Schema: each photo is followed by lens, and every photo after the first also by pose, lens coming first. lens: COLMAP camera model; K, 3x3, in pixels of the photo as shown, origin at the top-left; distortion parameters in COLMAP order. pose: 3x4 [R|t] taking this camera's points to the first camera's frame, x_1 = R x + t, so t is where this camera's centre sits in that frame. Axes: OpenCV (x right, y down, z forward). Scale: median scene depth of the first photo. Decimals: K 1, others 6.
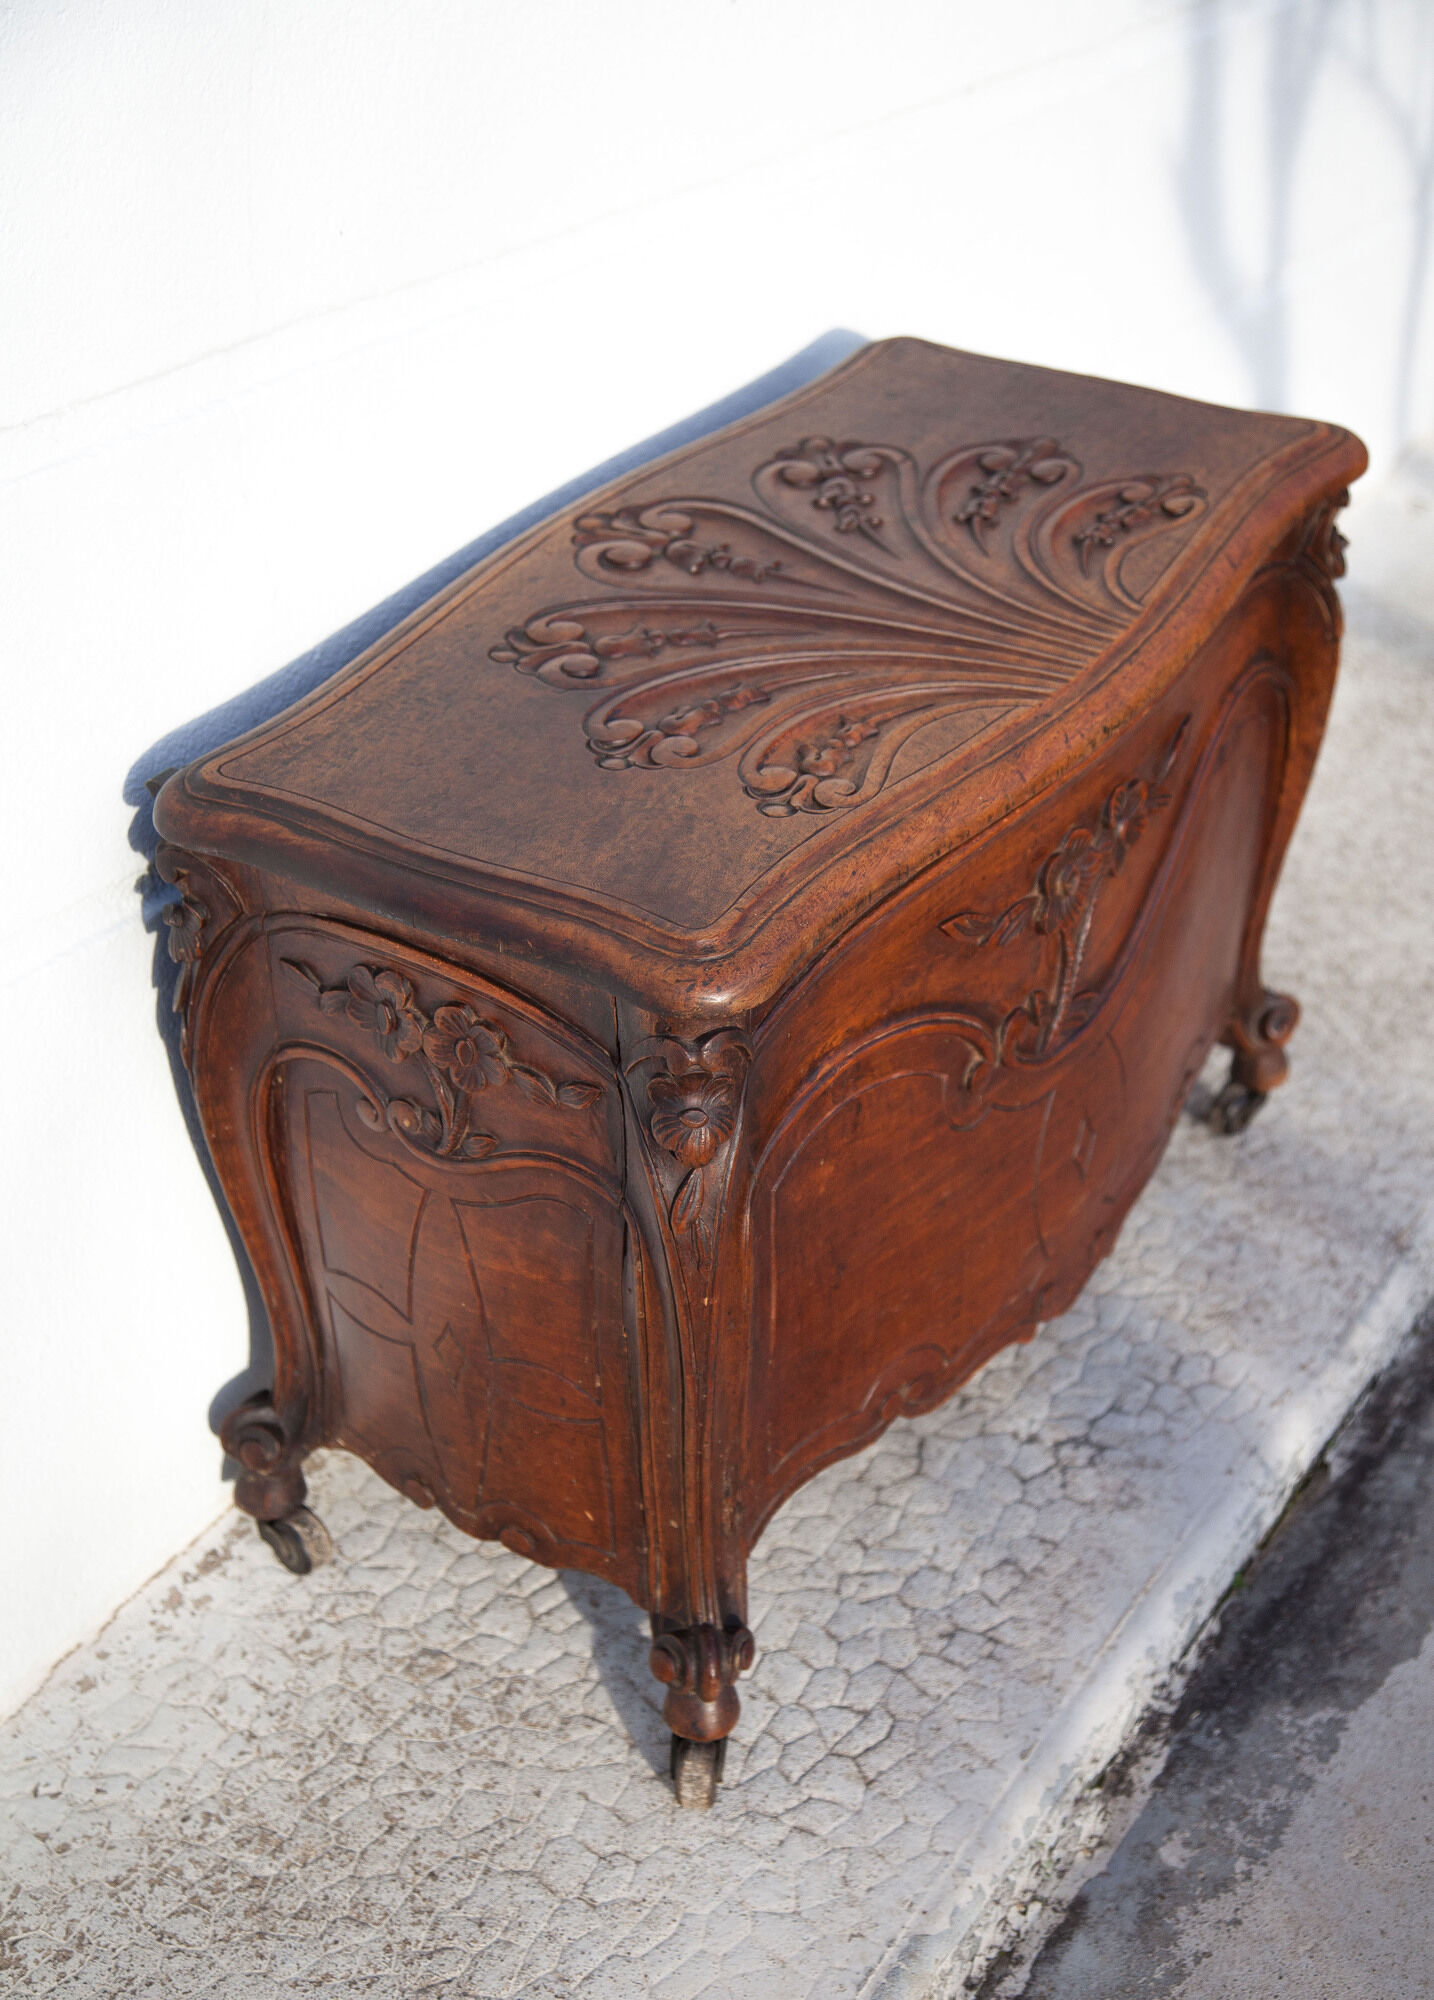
lens RADIAL K [[2835.7, 0, 679.9], [0, 2835.7, 1054.2], [0, 0, 1]] dist [0.085077, 0.042371]
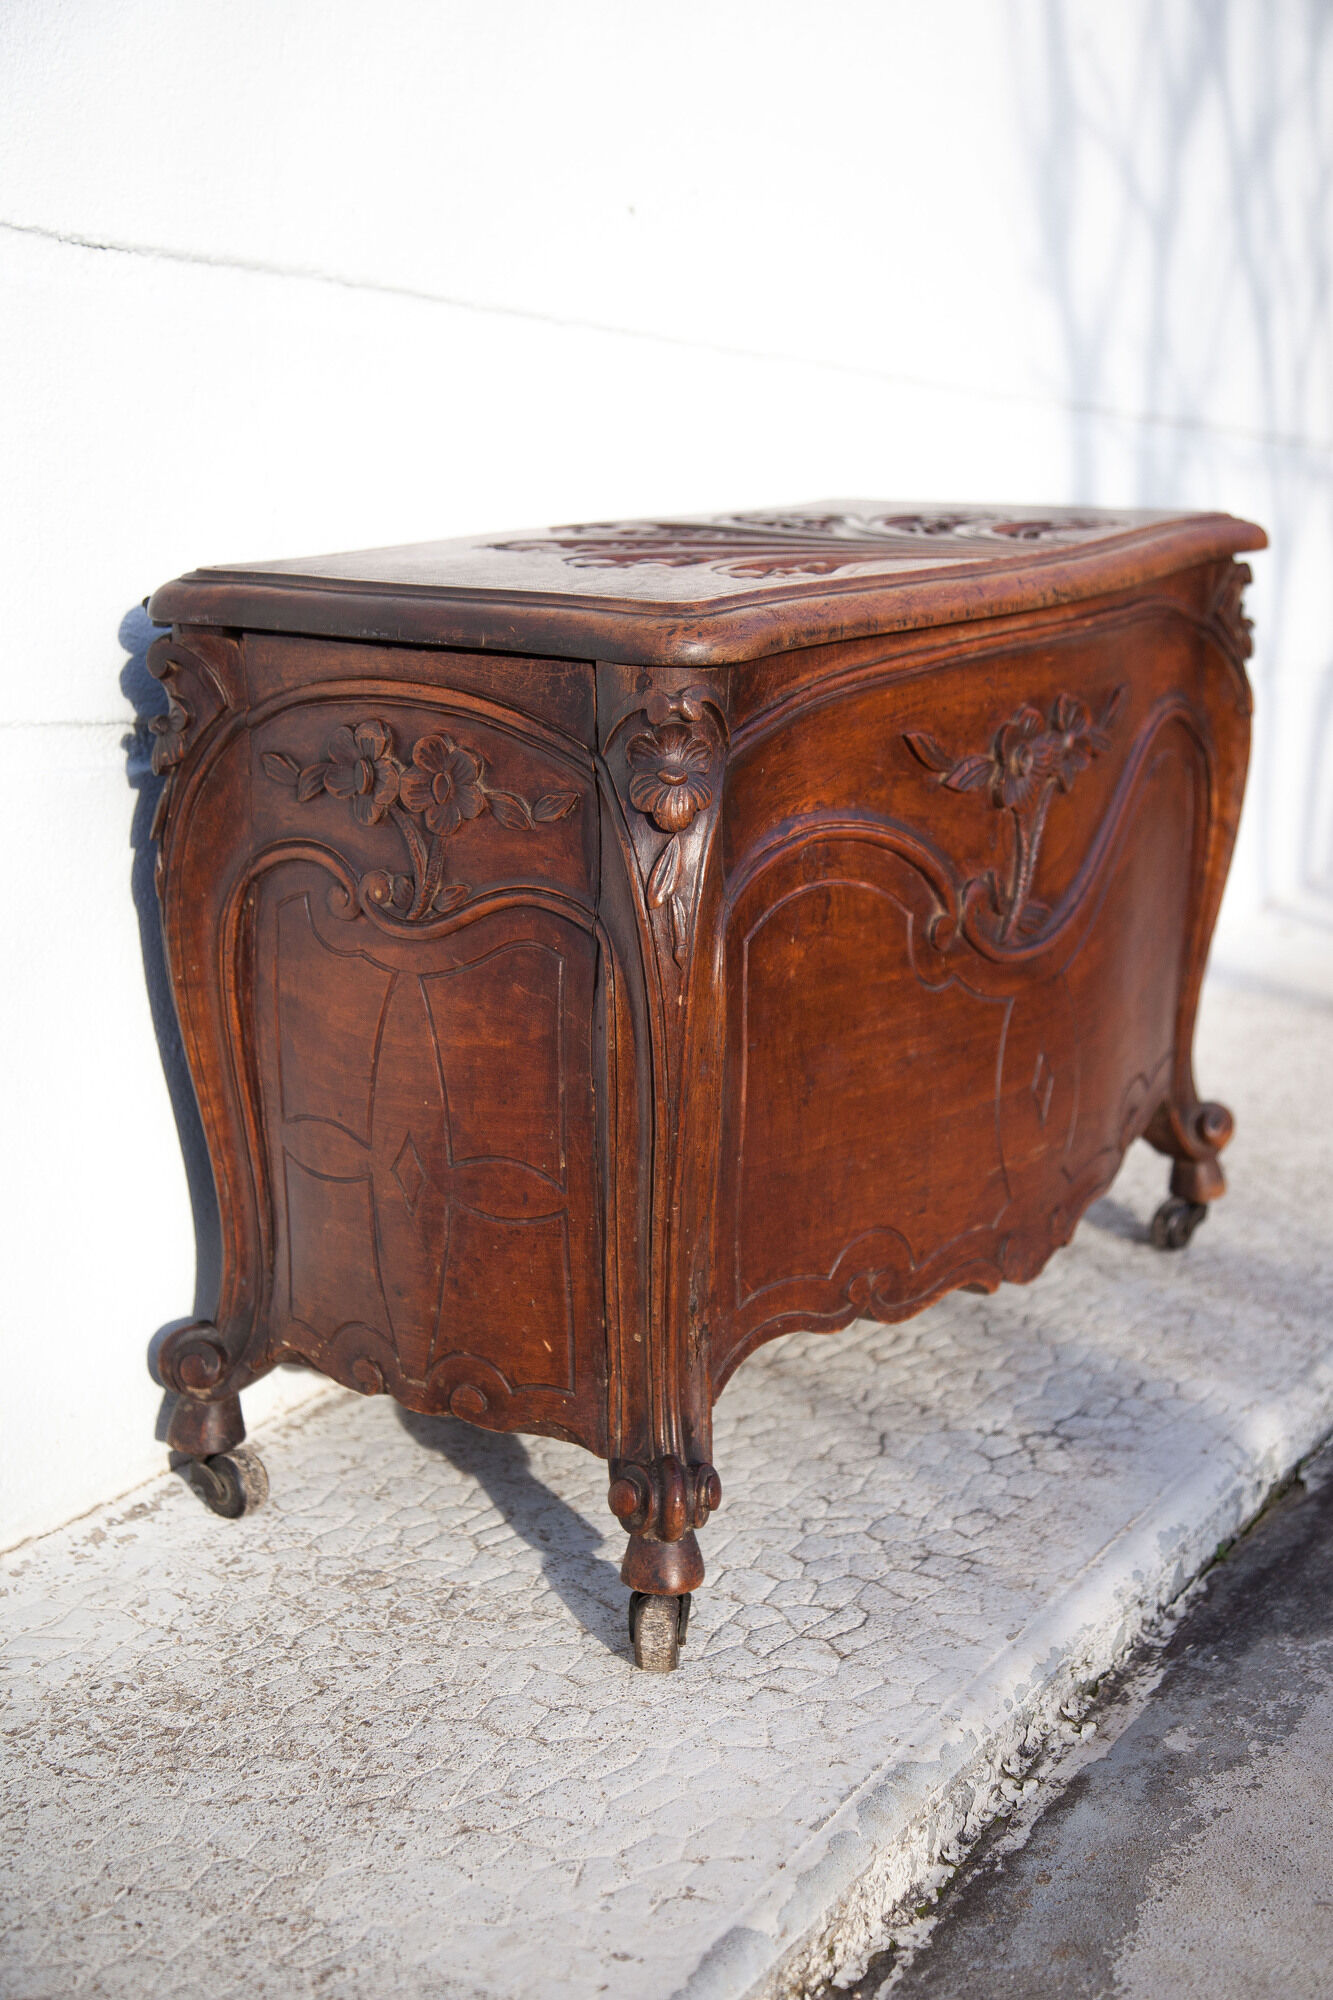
lens RADIAL K [[2568.5, 0, 634.8], [0, 2568.5, 1008.1], [0, 0, 1]] dist [0.078345, -0.000582]
pose [[0.999730, 0.017458, 0.015313, -0.017416], [-0.011103, 0.938504, -0.345089, 0.344581], [-0.020396, 0.344825, 0.938445, 0.147525]]
